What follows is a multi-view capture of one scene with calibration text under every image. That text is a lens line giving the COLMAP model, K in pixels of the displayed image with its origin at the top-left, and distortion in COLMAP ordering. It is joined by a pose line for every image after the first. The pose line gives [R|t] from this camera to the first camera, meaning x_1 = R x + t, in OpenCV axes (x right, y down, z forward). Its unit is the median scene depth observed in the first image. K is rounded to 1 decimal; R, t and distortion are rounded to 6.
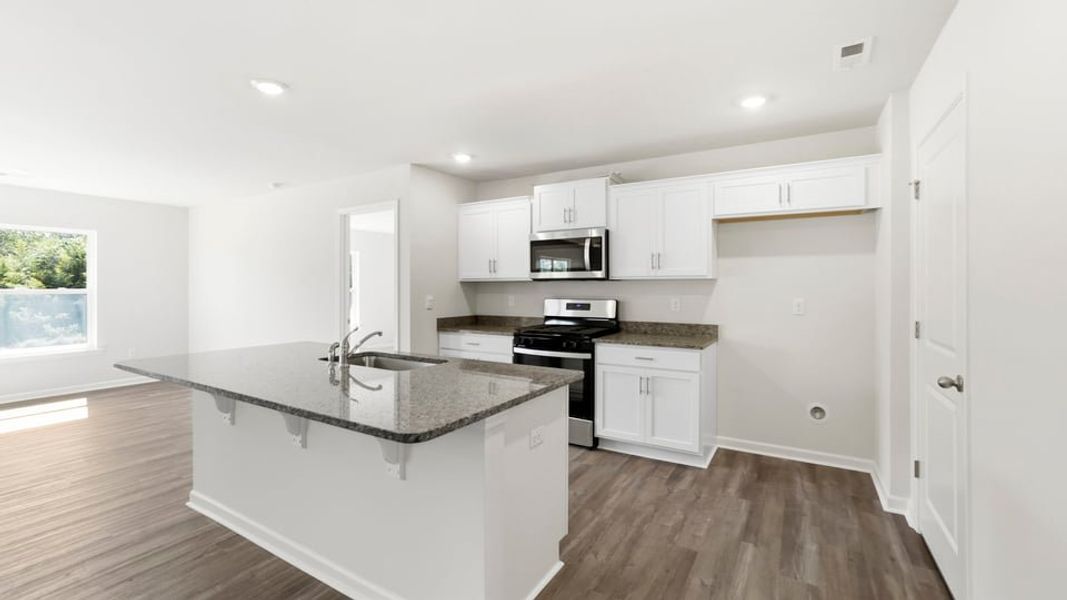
lens RADIAL K [[456.6, 0, 539.5], [0, 456.6, 294.8], [0, 0, 1]] dist [-0.012071, 0.000612]
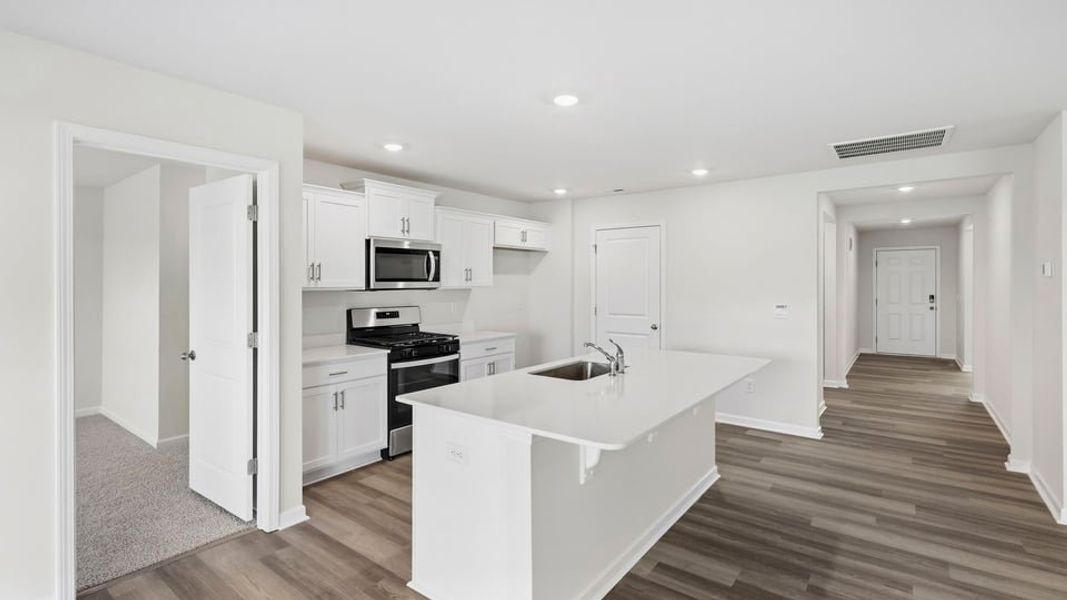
lens RADIAL K [[474.9, 0, 527.6], [0, 474.9, 290.1], [0, 0, 1]] dist [-0.022220, 0.003818]
pose [[0.139877, -0.007429, 0.990141, -1.028457], [0.019836, 0.999792, 0.004699, -0.033200], [-0.989970, 0.018983, 0.139995, 0.653139]]
